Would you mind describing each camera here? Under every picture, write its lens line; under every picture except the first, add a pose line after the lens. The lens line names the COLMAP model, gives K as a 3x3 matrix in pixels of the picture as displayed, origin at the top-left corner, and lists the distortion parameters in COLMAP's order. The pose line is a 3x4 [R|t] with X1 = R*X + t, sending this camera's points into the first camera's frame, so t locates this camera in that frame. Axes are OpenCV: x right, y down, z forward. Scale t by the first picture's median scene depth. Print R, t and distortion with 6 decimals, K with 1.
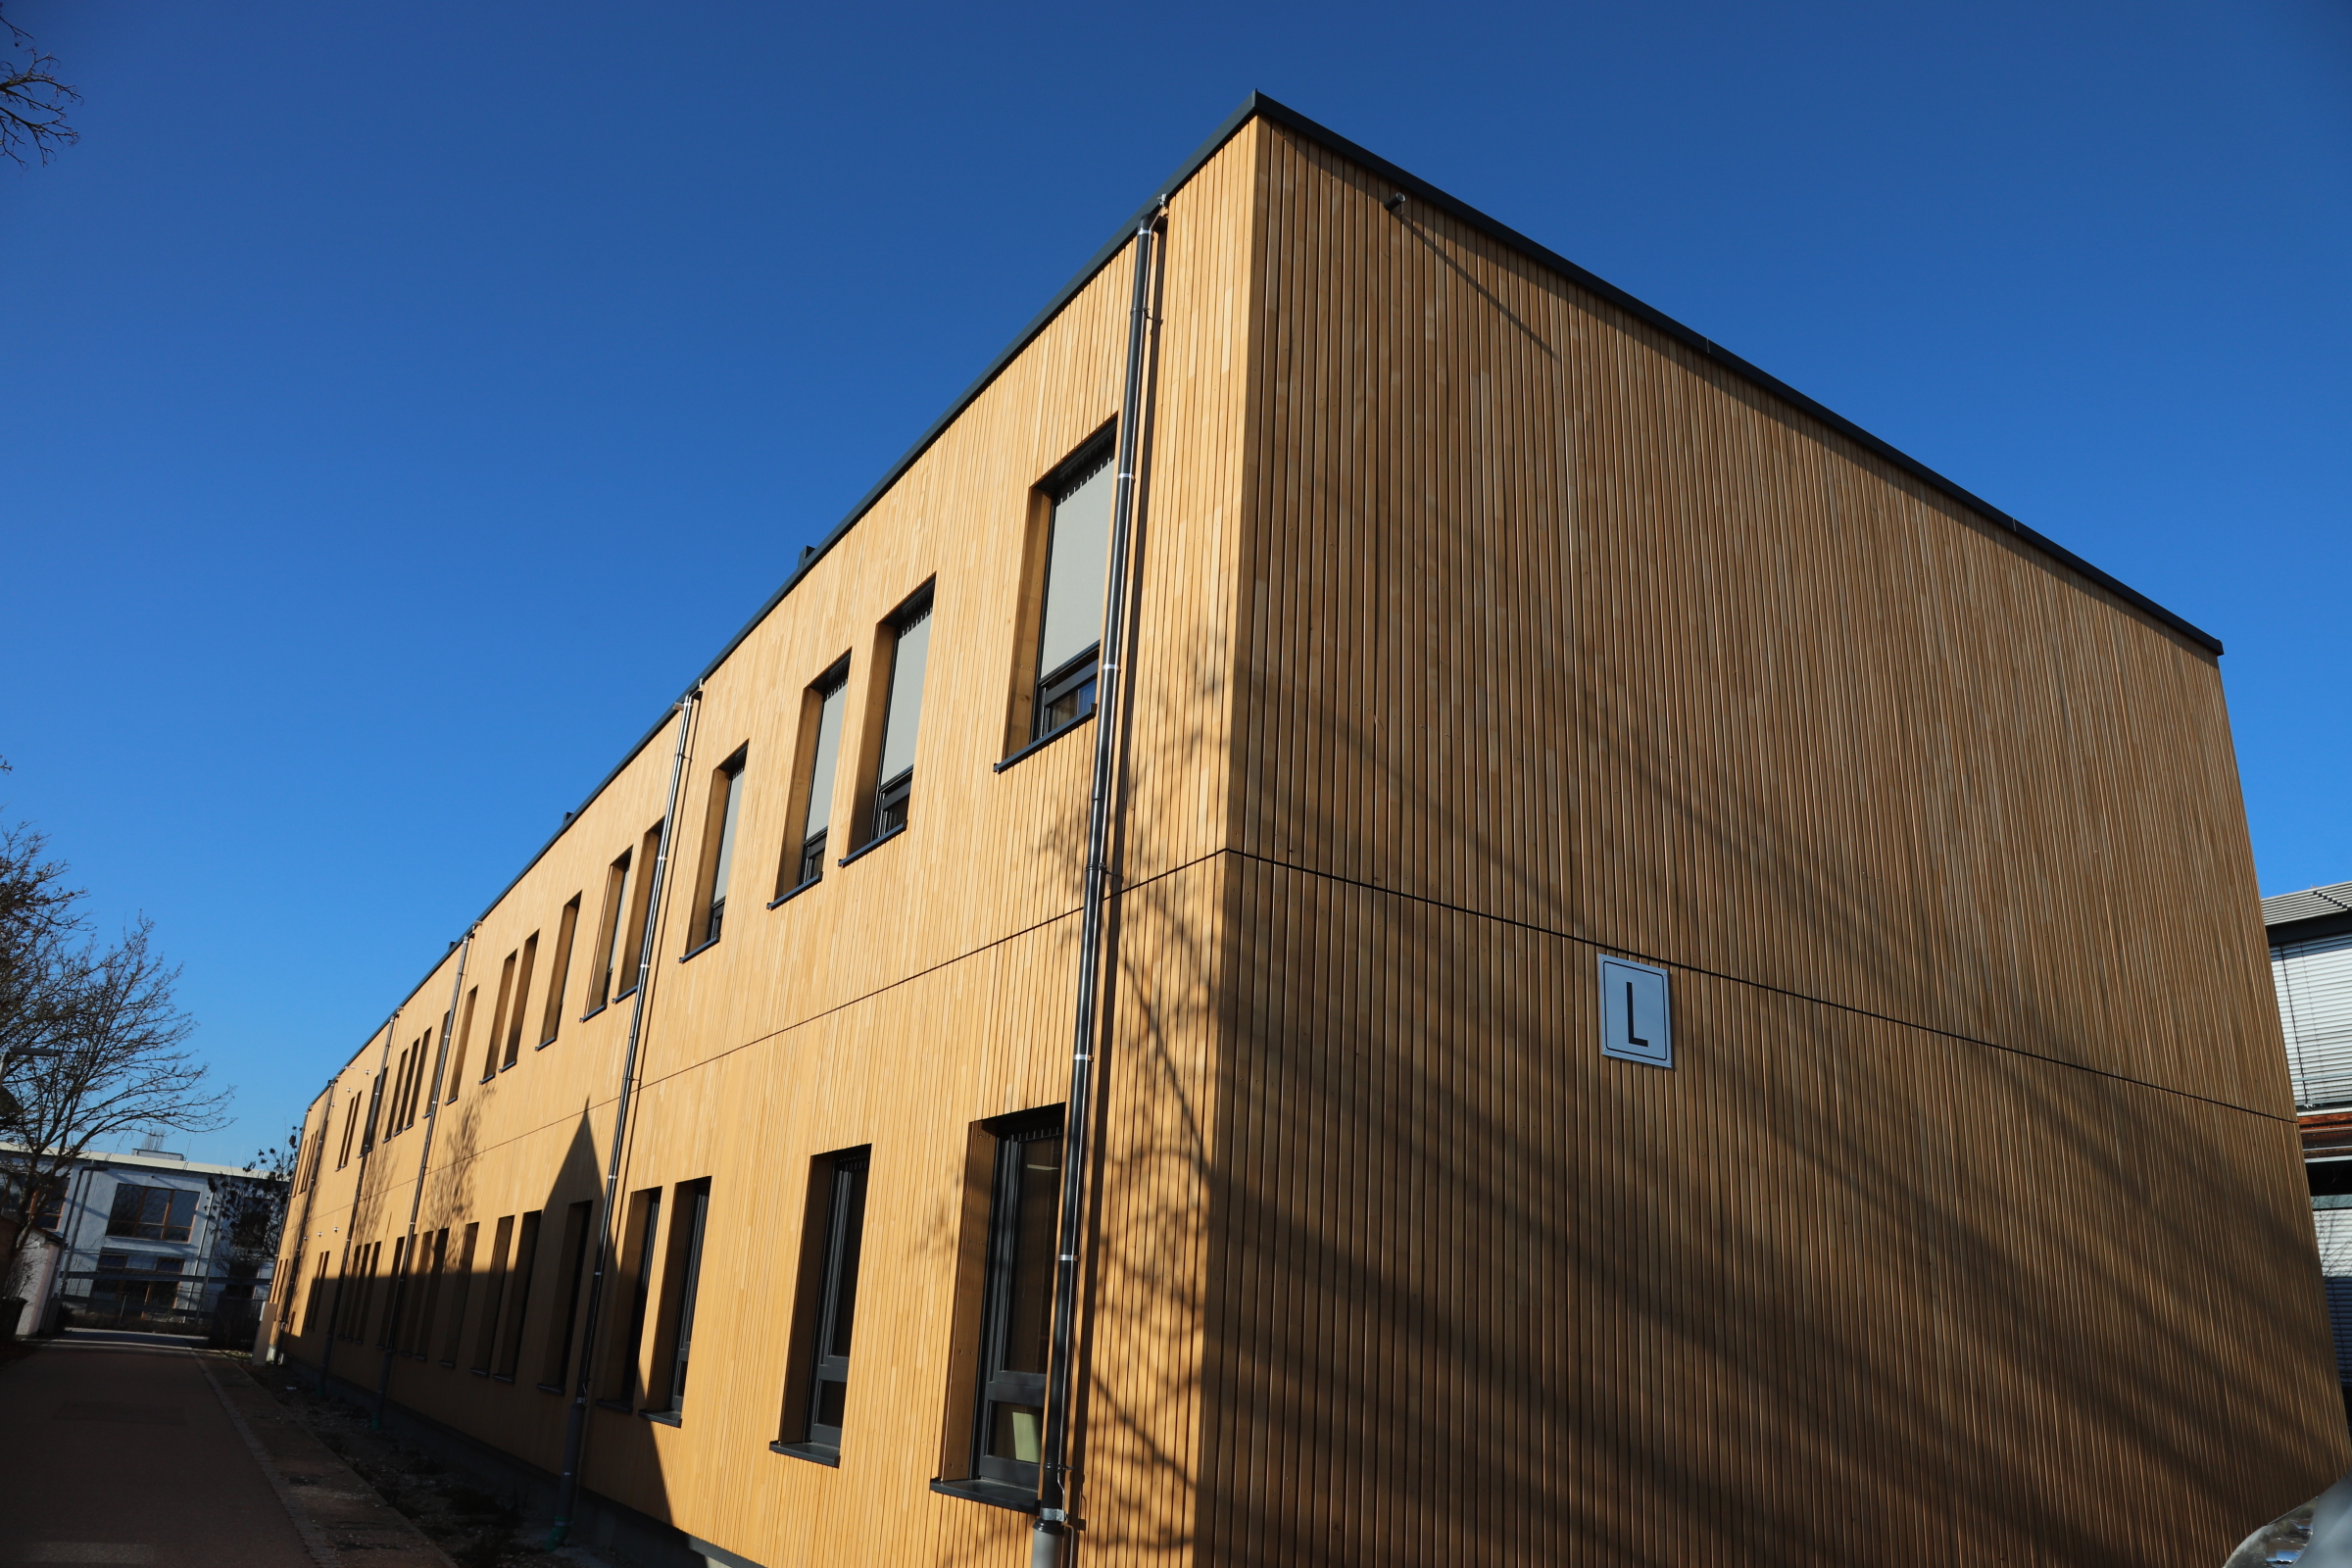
lens RADIAL K [[1543.0, 0, 1176.0], [0, 1543.0, 784.0], [0, 0, 1]] dist [-0.137771, 0.071478]
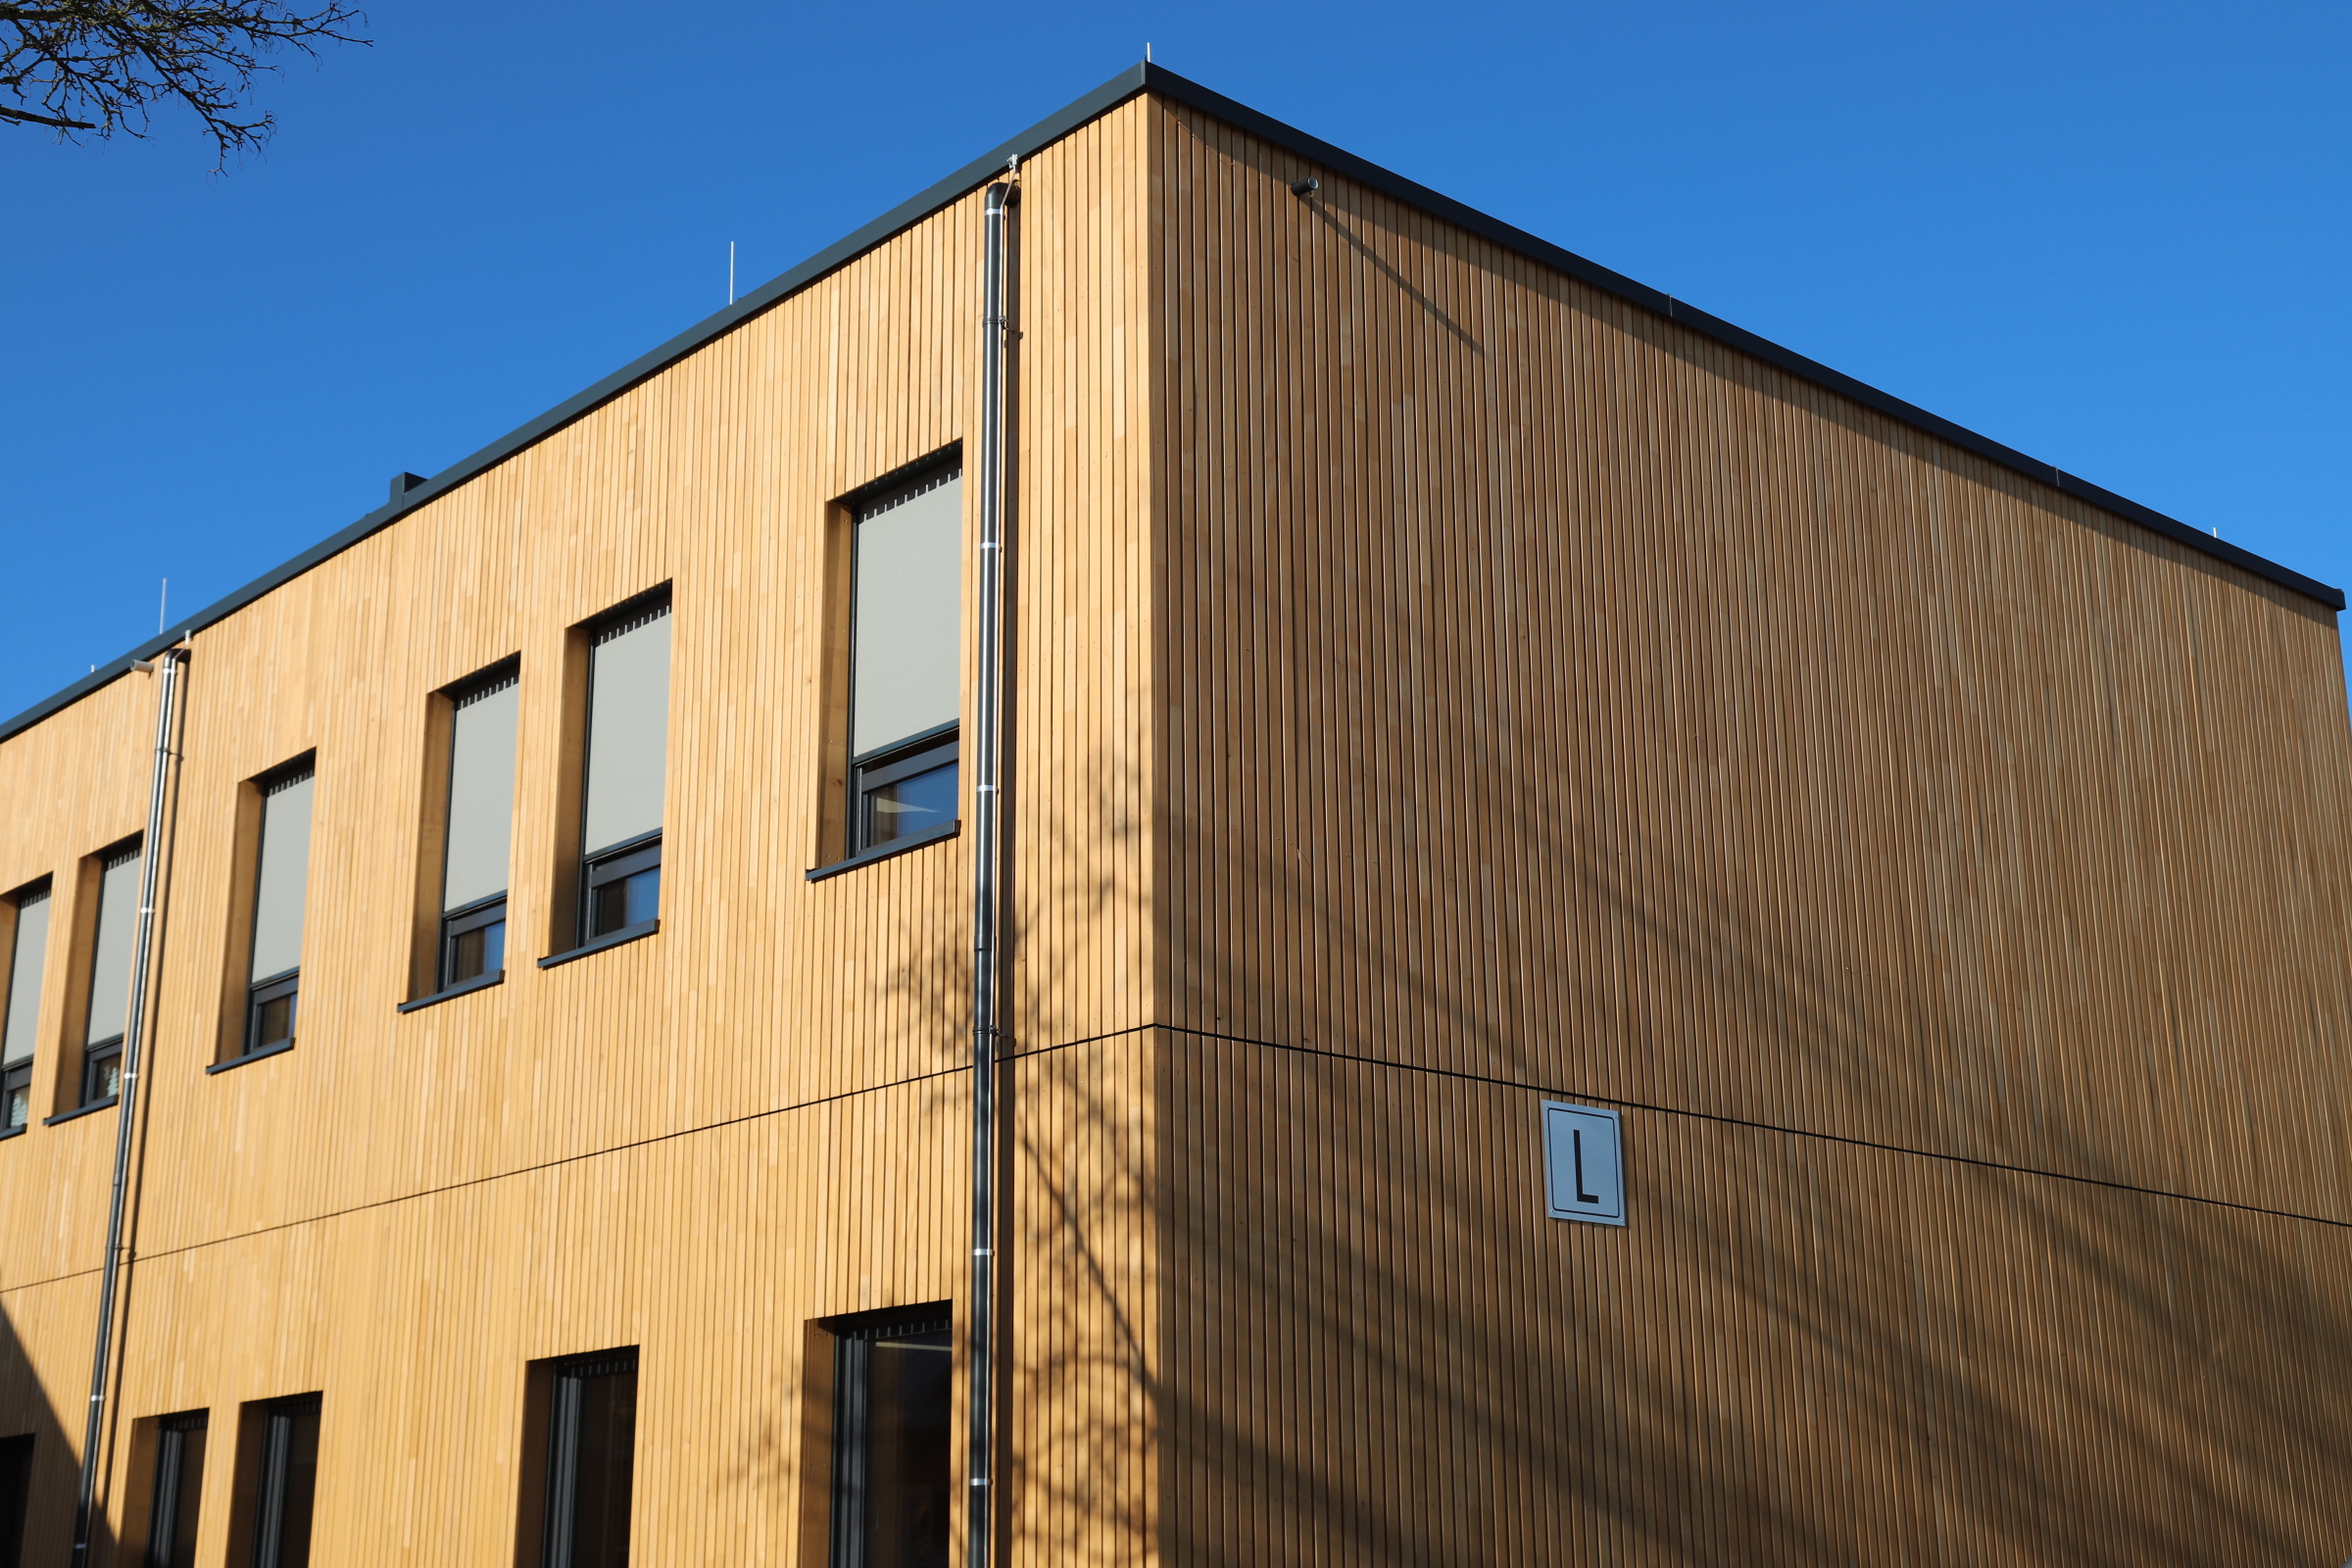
lens RADIAL K [[2602.4, 0, 1176.0], [0, 2602.4, 784.0], [0, 0, 1]] dist [-0.004132, 0.165043]
pose [[0.986735, -0.015258, 0.161619, -0.158288], [0.005136, 0.998009, 0.062861, -0.154318], [-0.162256, -0.061197, 0.984849, -0.398518]]
